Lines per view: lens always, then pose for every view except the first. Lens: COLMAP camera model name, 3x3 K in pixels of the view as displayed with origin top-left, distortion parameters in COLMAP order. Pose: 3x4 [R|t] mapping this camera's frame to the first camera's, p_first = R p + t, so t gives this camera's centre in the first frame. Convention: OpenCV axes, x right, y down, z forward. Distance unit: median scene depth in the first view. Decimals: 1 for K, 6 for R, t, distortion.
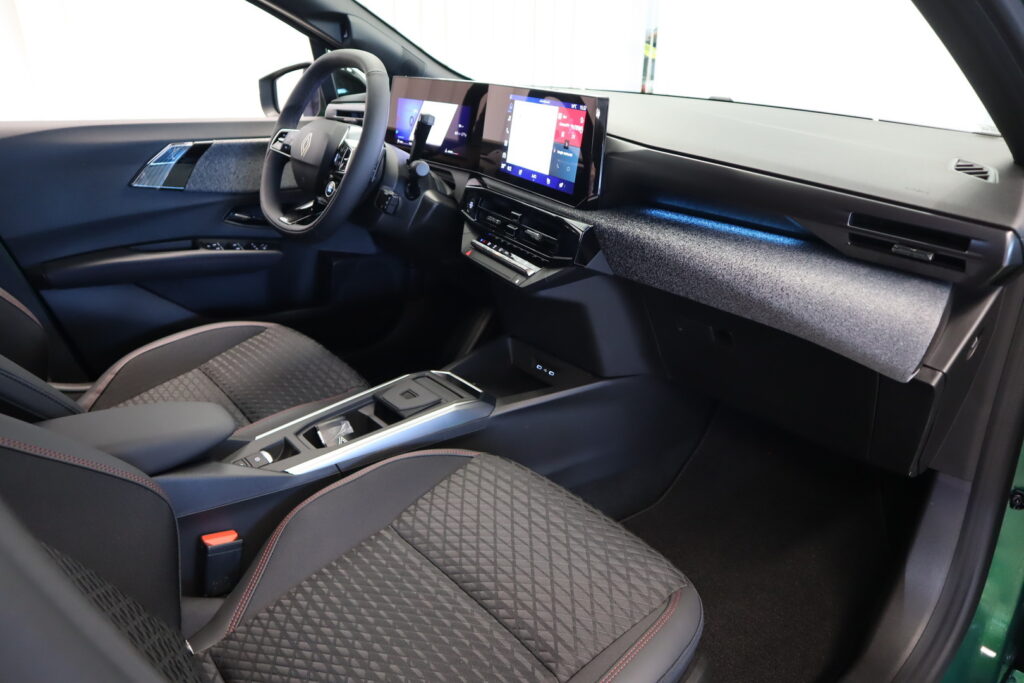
lens RADIAL K [[736.6, 0, 512.0], [0, 736.6, 341.5], [0, 0, 1]] dist [-0.006995, 0.001185]
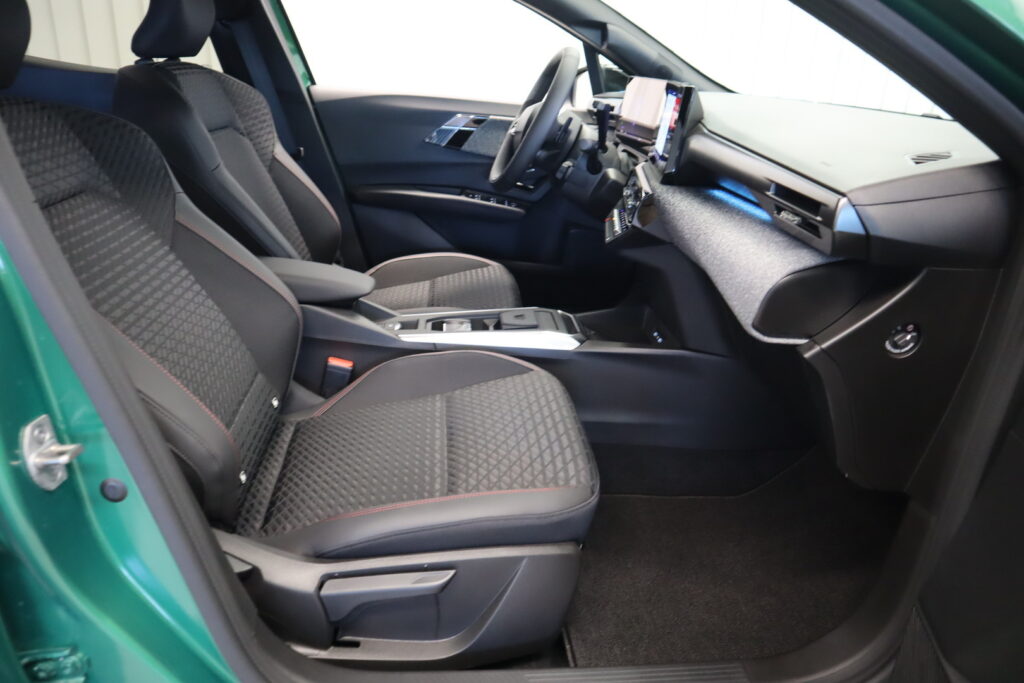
lens RADIAL K [[736.6, 0, 512.0], [0, 736.6, 341.5], [0, 0, 1]] dist [-0.006995, 0.001185]
pose [[0.816547, 0.236387, -0.526662, 0.480283], [-0.257725, 0.965626, 0.033830, 0.068675], [0.516555, 0.108111, 0.849401, -0.048814]]
